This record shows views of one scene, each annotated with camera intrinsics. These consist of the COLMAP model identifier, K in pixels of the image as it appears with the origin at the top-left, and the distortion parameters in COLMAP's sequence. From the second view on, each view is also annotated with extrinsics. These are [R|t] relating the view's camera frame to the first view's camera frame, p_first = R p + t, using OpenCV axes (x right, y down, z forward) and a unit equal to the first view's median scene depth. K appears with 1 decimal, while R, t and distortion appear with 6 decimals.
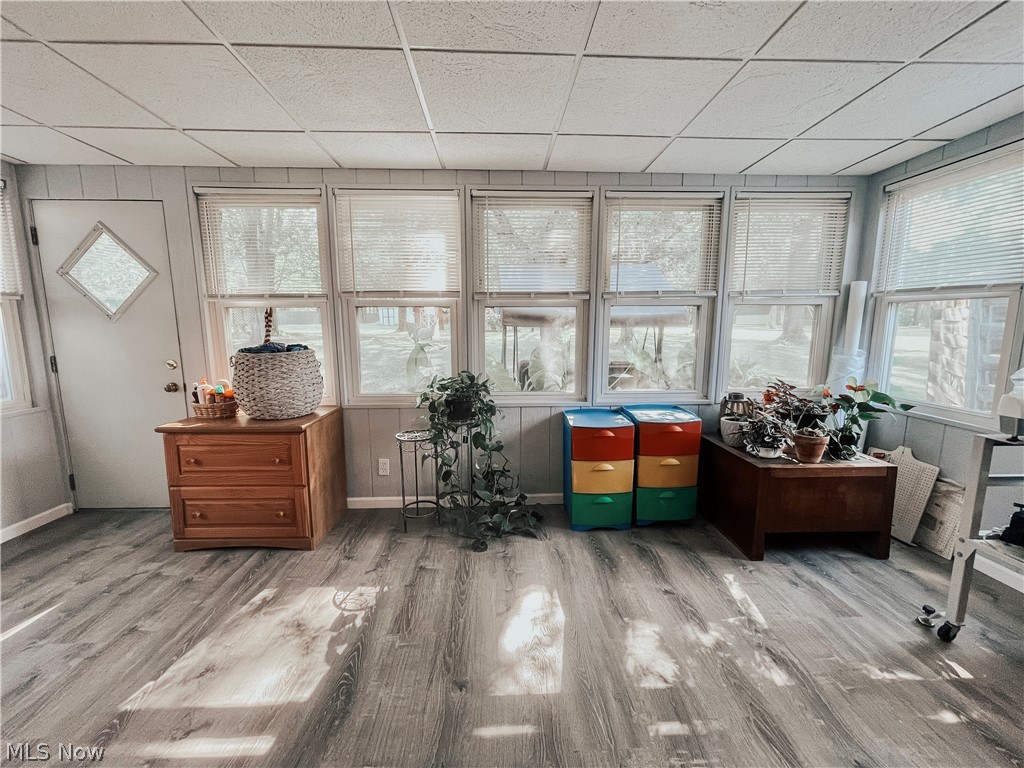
lens RADIAL K [[413.4, 0, 512.3], [0, 413.4, 383.5], [0, 0, 1]] dist [-0.001623, 0.000888]
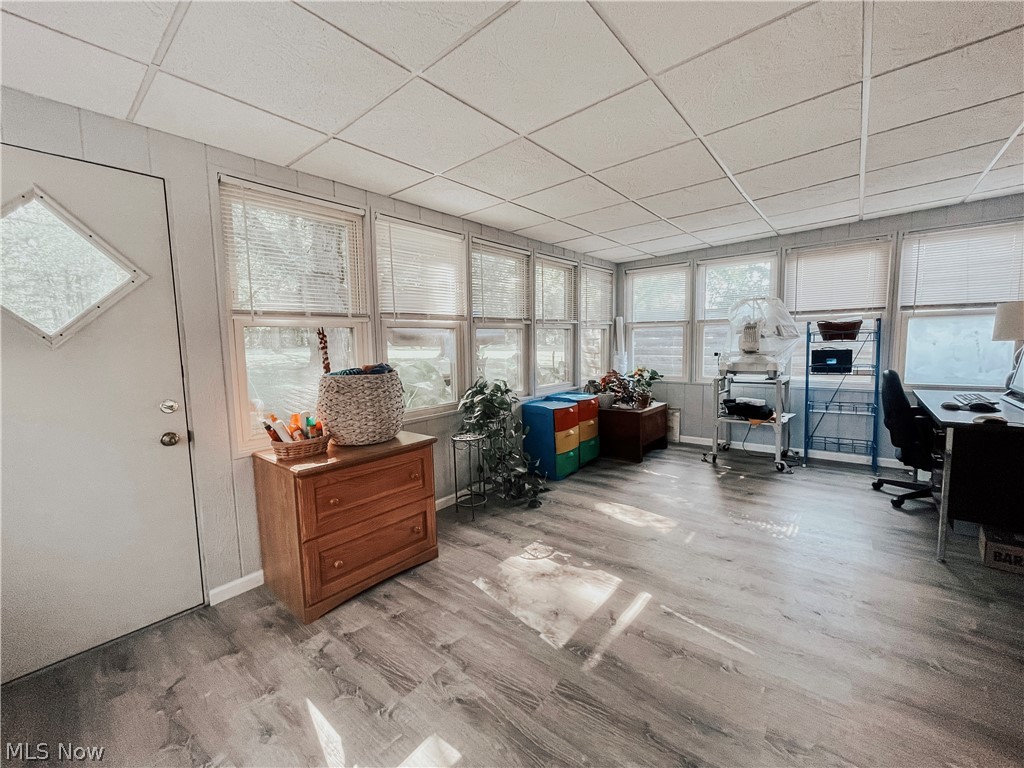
lens RADIAL K [[413.4, 0, 510.4], [0, 413.4, 385.3], [0, 0, 1]] dist [-0.001623, 0.000888]
pose [[0.670382, -0.093259, 0.736132, -1.035777], [0.127716, 0.991767, 0.009336, -0.015656], [-0.730942, 0.087757, 0.676773, 0.106400]]
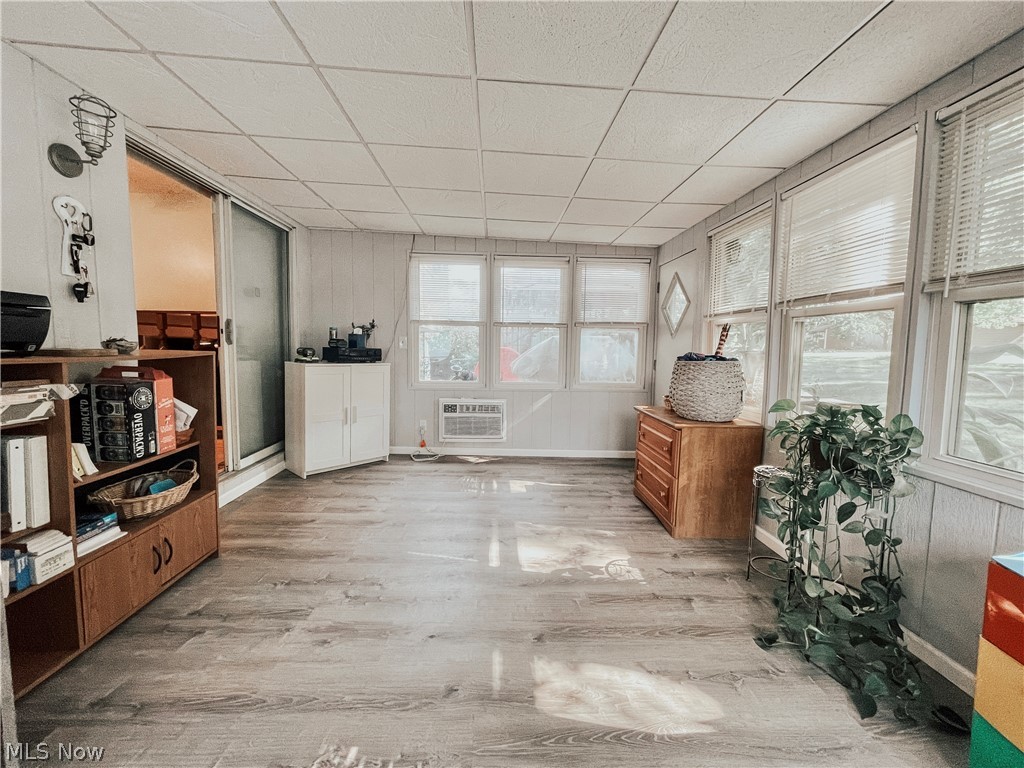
lens RADIAL K [[413.4, 0, 512.9], [0, 413.4, 382.2], [0, 0, 1]] dist [-0.001623, 0.000888]
pose [[0.007933, 0.090928, -0.995826, 0.556926], [-0.154597, 0.983995, 0.088616, -0.040078], [0.987946, 0.153249, 0.021863, 0.456358]]
